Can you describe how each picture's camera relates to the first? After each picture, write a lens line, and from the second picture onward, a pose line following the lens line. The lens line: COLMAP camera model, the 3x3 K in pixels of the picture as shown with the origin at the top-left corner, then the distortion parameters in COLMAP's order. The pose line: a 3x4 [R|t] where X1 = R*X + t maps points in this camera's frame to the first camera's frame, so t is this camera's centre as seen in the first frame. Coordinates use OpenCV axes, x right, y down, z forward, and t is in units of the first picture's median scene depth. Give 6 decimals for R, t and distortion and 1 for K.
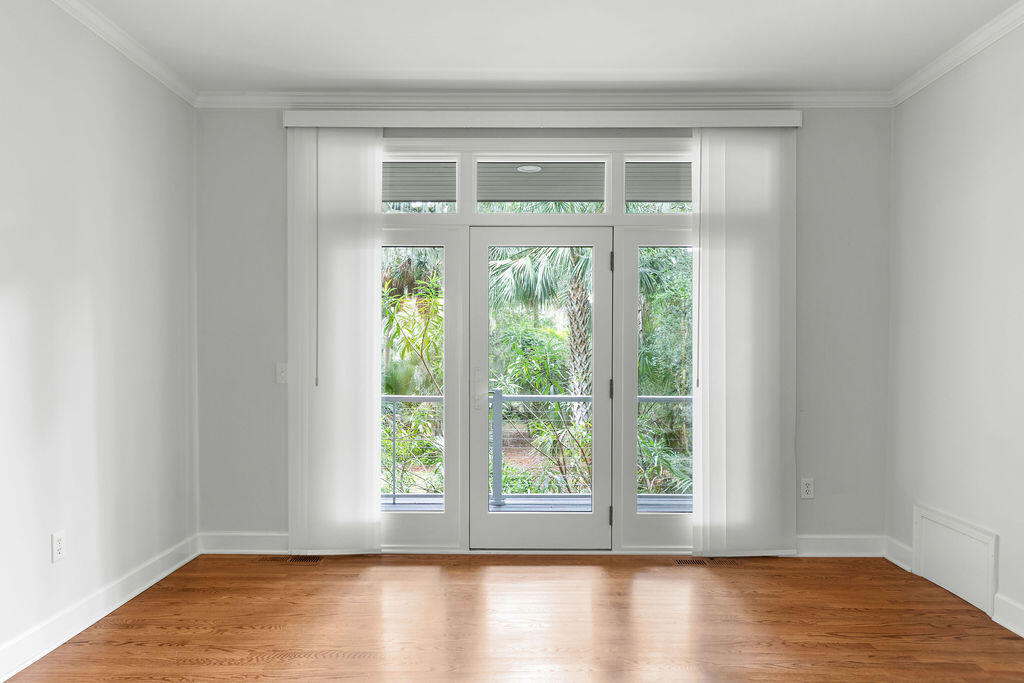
lens RADIAL K [[680.0, 0, 515.1], [0, 680.0, 367.5], [0, 0, 1]] dist [-0.003390, -0.003265]
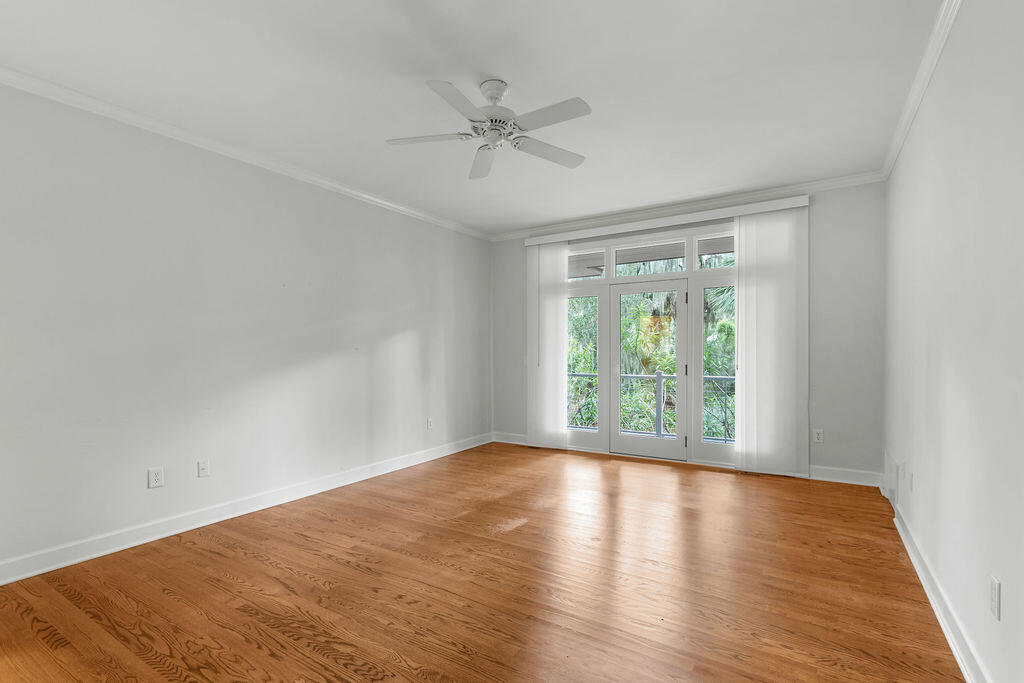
lens RADIAL K [[479.7, 0, 511.6], [0, 479.7, 353.2], [0, 0, 1]] dist [-0.000484, -0.000252]
pose [[0.846571, -0.004778, -0.532255, 0.429393], [-0.004202, 0.999869, -0.015658, 0.009865], [0.532260, 0.015492, 0.846439, -0.306484]]
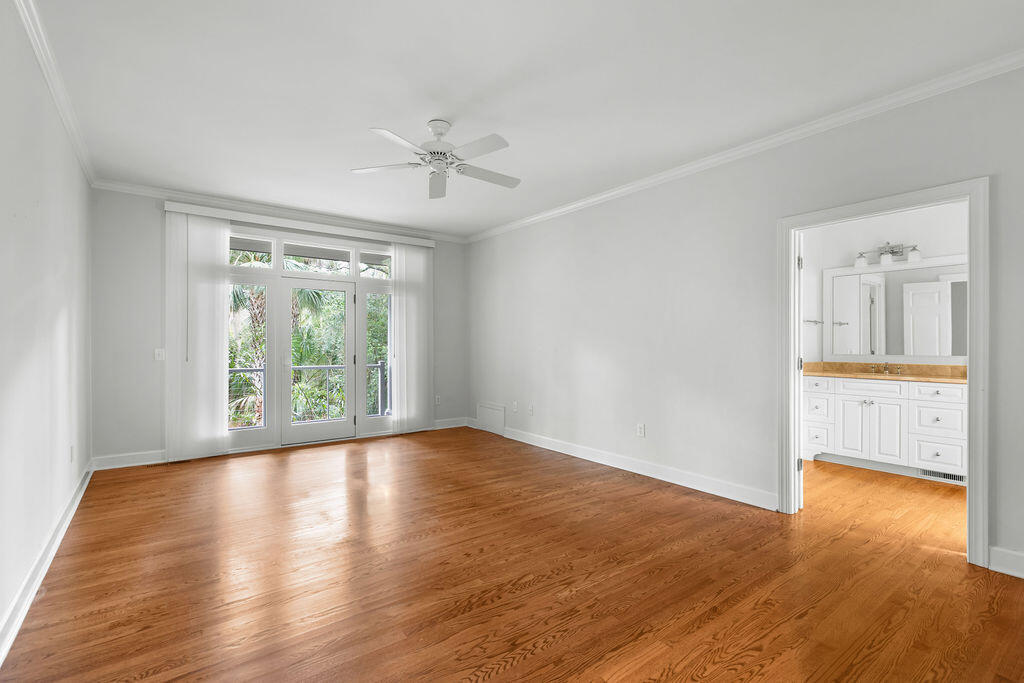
lens RADIAL K [[465.2, 0, 511.0], [0, 465.2, 344.6], [0, 0, 1]] dist [0.001435, 0.000103]
pose [[0.794596, -0.002520, 0.607133, -0.355655], [0.013217, 0.999826, -0.013147, 0.009697], [-0.606995, 0.018471, 0.794491, -0.448418]]
